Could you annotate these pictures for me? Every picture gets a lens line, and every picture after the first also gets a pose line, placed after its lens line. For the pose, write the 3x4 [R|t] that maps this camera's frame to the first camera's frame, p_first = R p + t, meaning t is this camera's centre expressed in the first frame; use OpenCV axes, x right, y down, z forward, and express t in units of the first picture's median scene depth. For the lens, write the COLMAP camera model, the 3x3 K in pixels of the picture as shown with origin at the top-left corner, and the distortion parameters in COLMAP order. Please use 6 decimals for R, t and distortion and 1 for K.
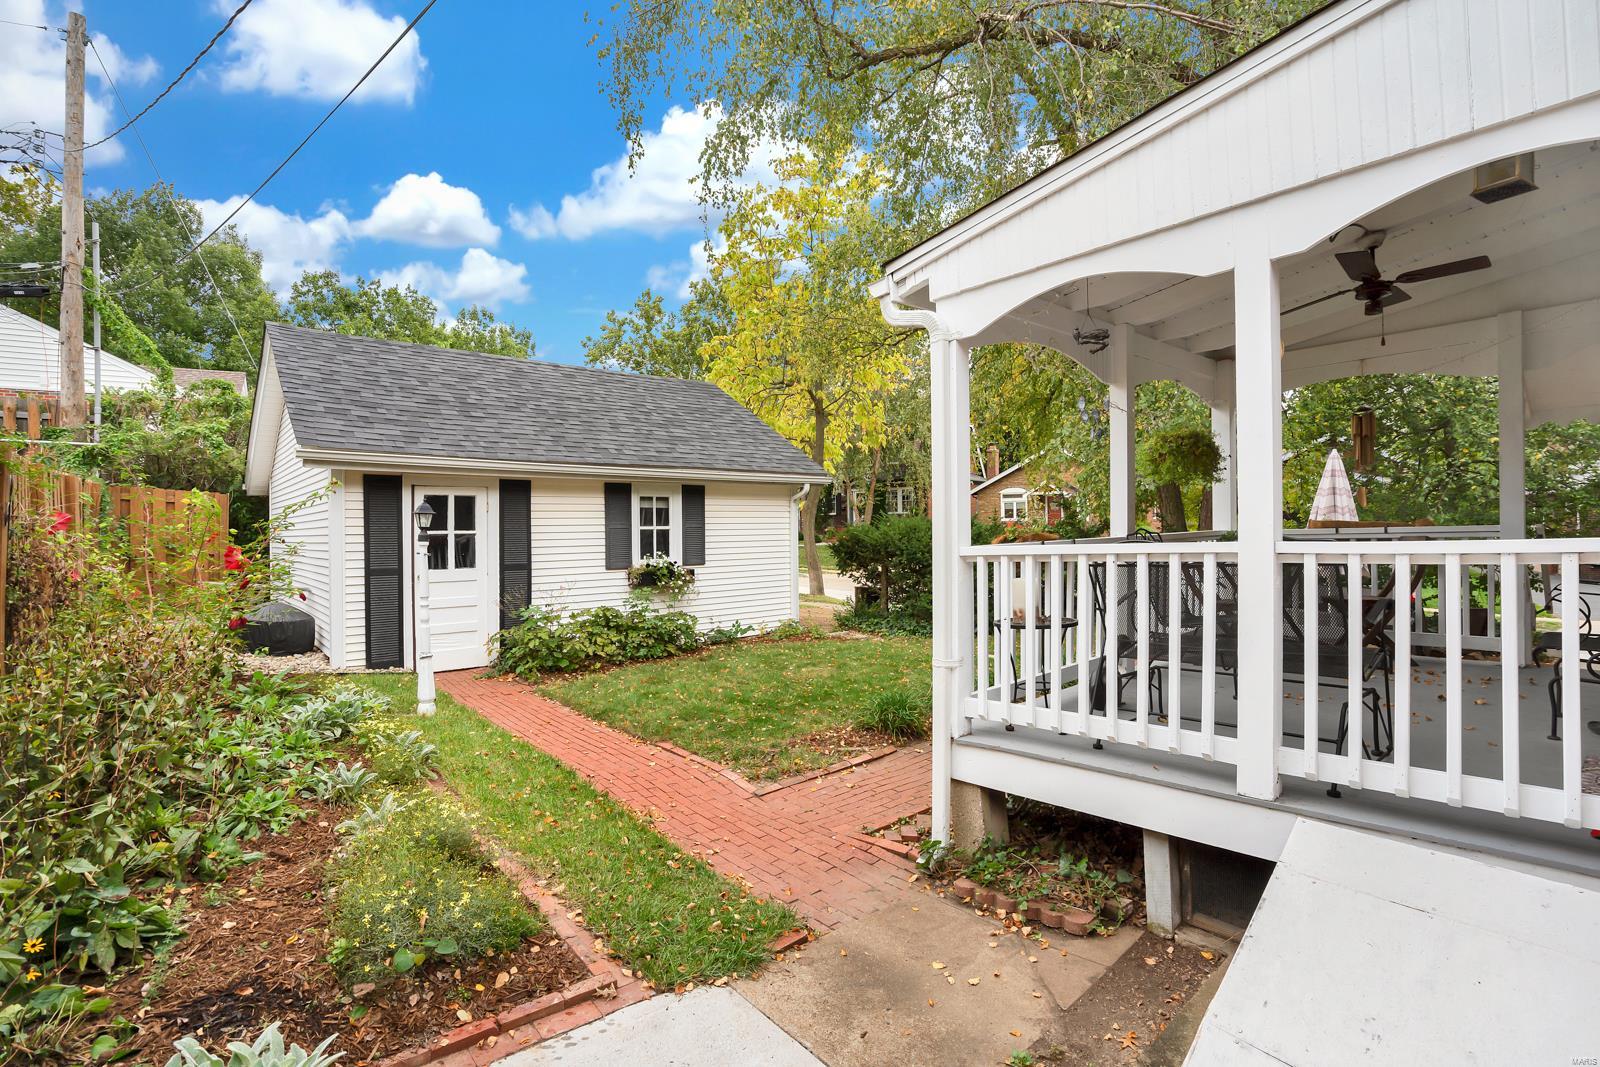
lens RADIAL K [[800.4, 0, 800.0], [0, 800.4, 533.5], [0, 0, 1]] dist [0.019462, -0.000005]
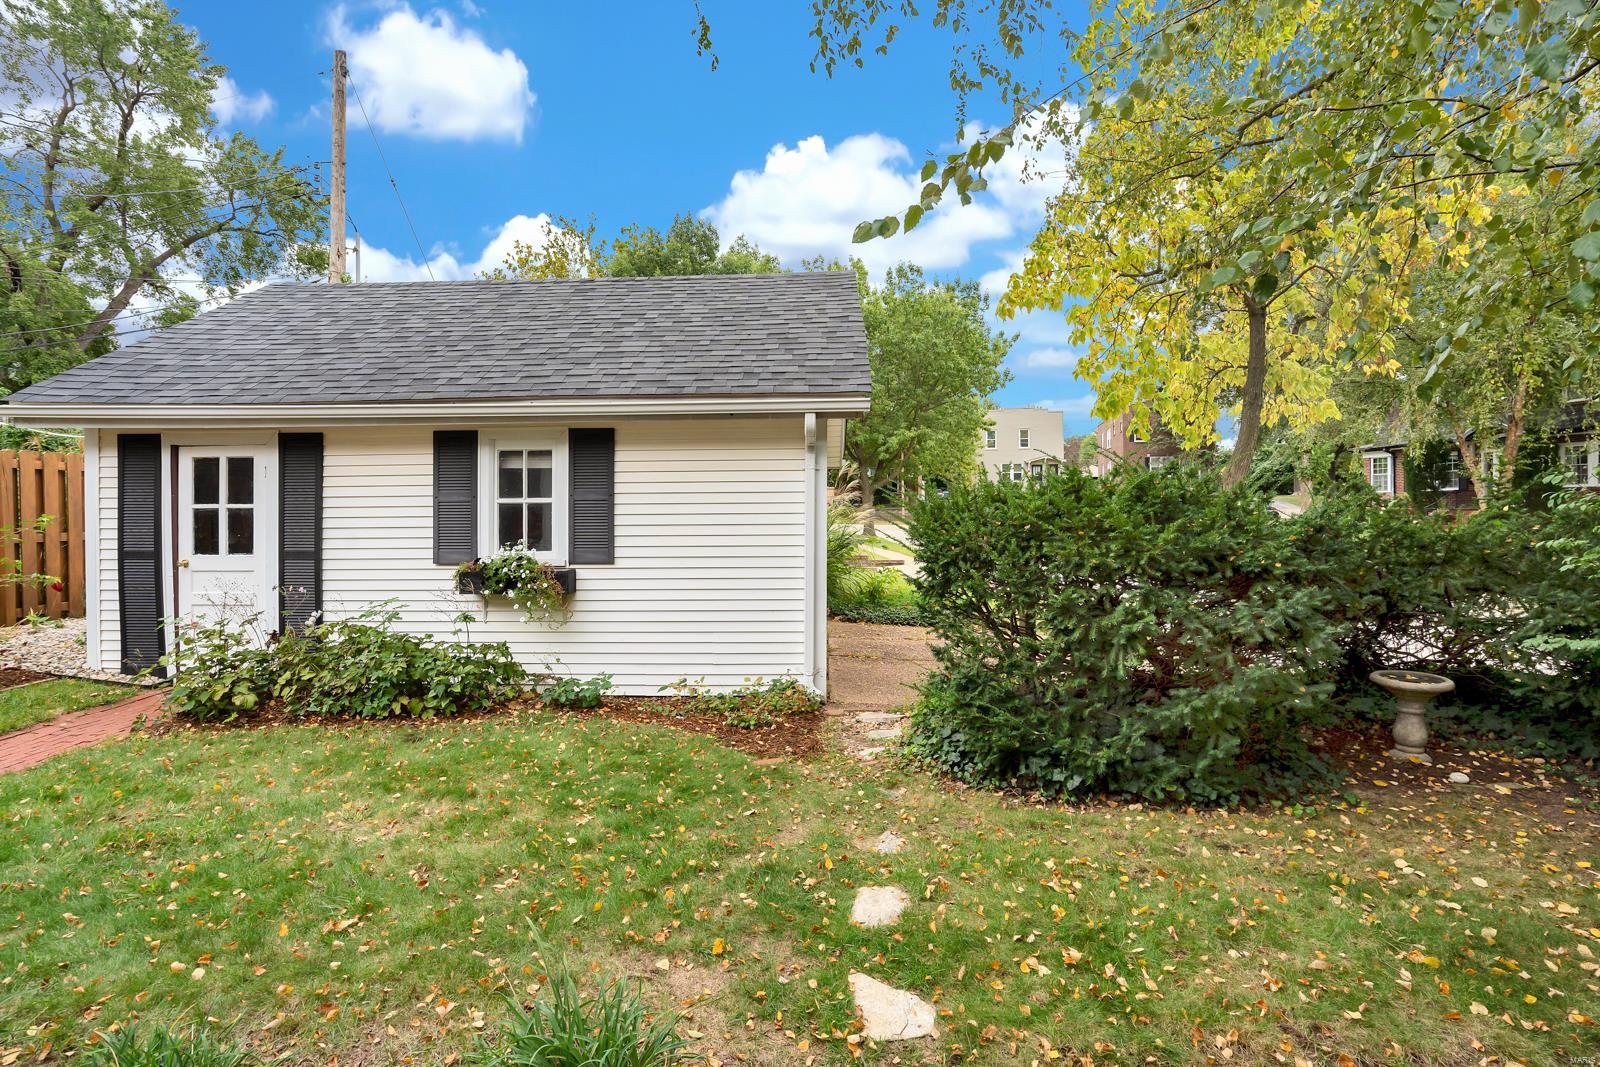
lens RADIAL K [[784.8, 0, 800.0], [0, 784.8, 533.5], [0, 0, 1]] dist [0.001649, 0.000098]
pose [[0.711112, 0.020205, -0.702789, 0.411966], [-0.007627, 0.999750, 0.021026, 0.004121], [0.703038, -0.009592, 0.711088, 0.750893]]
